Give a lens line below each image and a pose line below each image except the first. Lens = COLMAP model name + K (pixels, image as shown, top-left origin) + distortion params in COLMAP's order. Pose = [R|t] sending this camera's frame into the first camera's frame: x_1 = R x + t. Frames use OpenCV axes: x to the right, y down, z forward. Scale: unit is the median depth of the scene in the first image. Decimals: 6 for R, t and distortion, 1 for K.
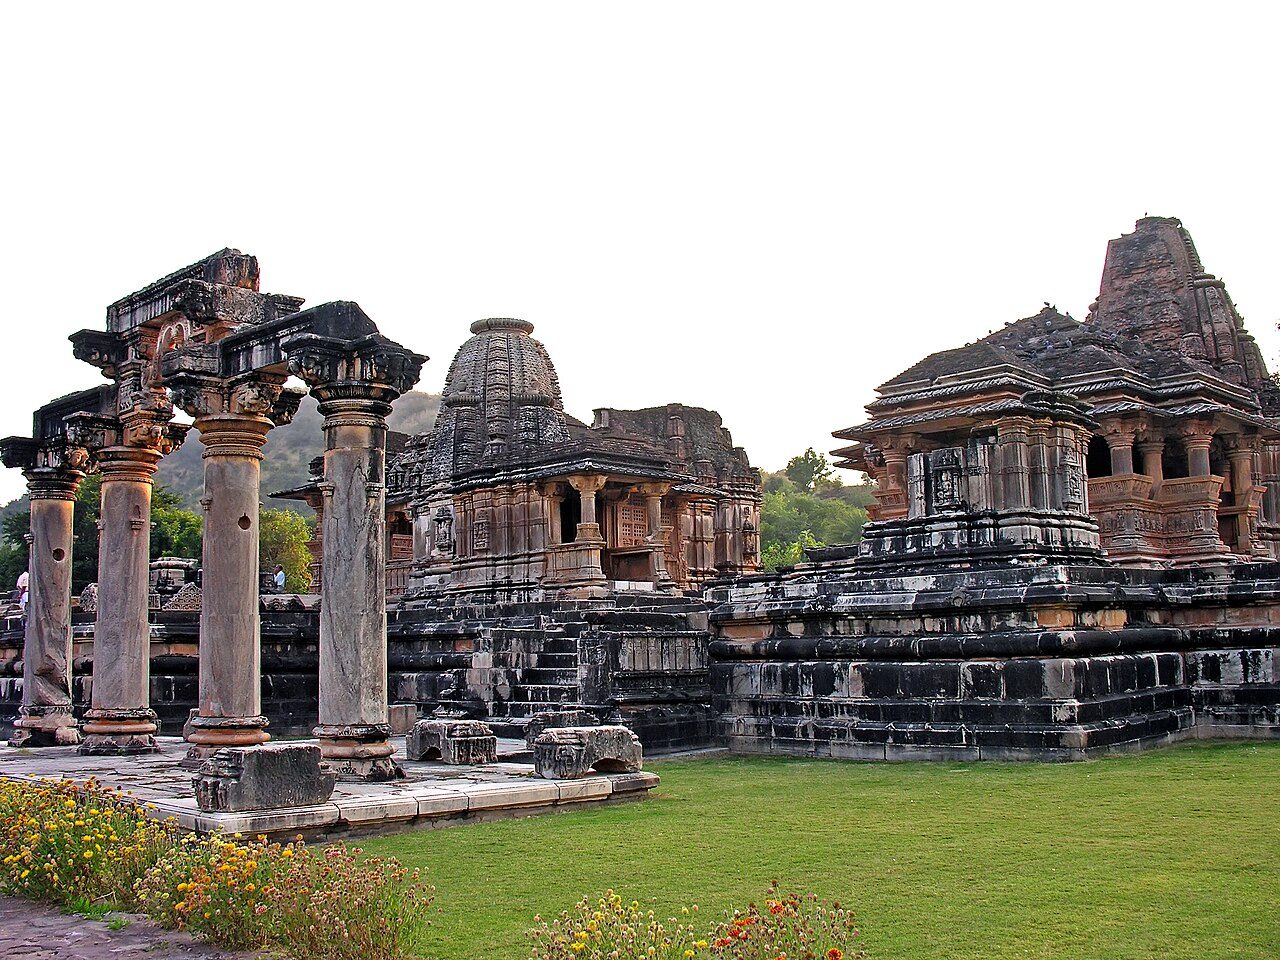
lens RADIAL K [[1284.2, 0, 640.0], [0, 1284.2, 480.0], [0, 0, 1]] dist [-0.209360, 0.208312]
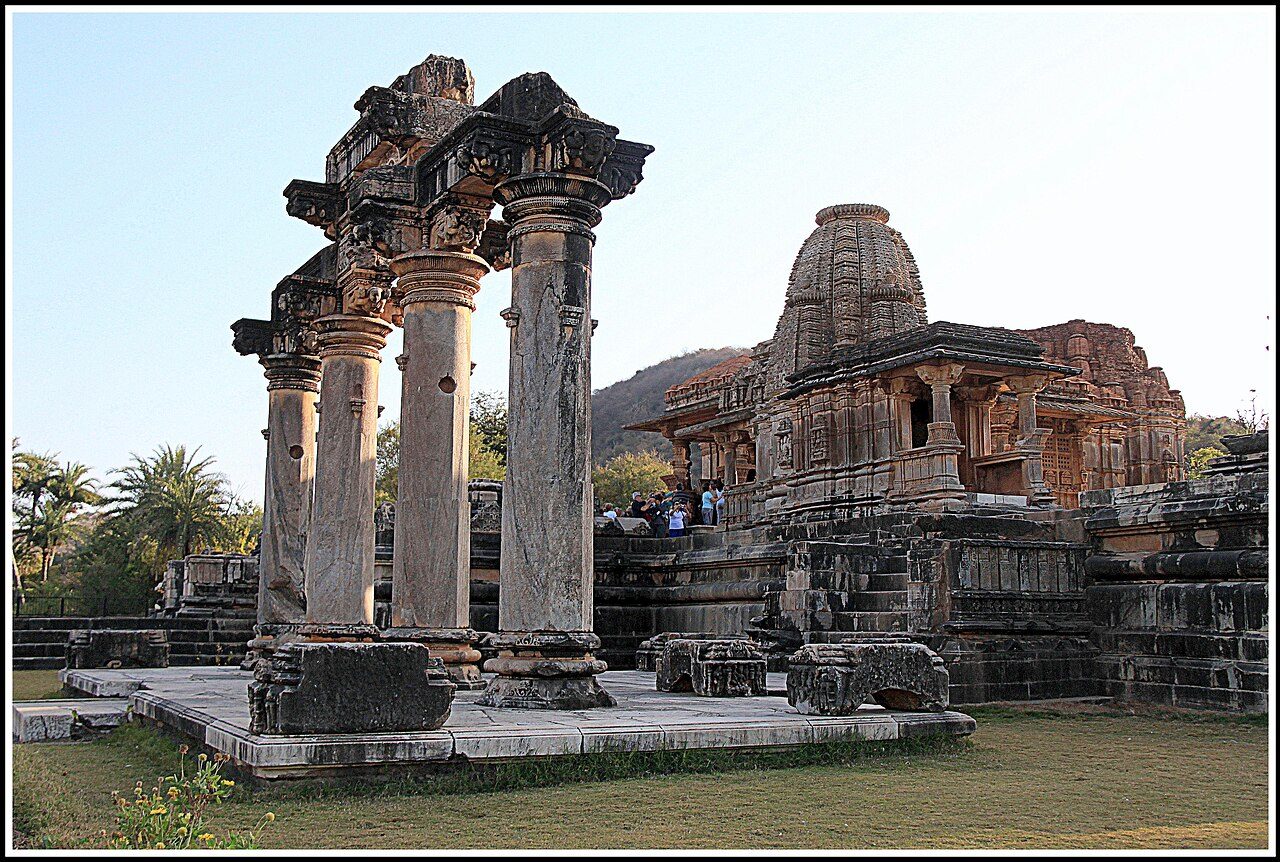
lens RADIAL K [[1306.5, 0, 640.0], [0, 1306.5, 431.0], [0, 0, 1]] dist [-0.100213, 0.270045]
pose [[0.951475, -0.020982, -0.307008, 0.041914], [0.019708, 0.999780, -0.007247, 0.054340], [0.307093, 0.000845, 0.951679, 0.190943]]
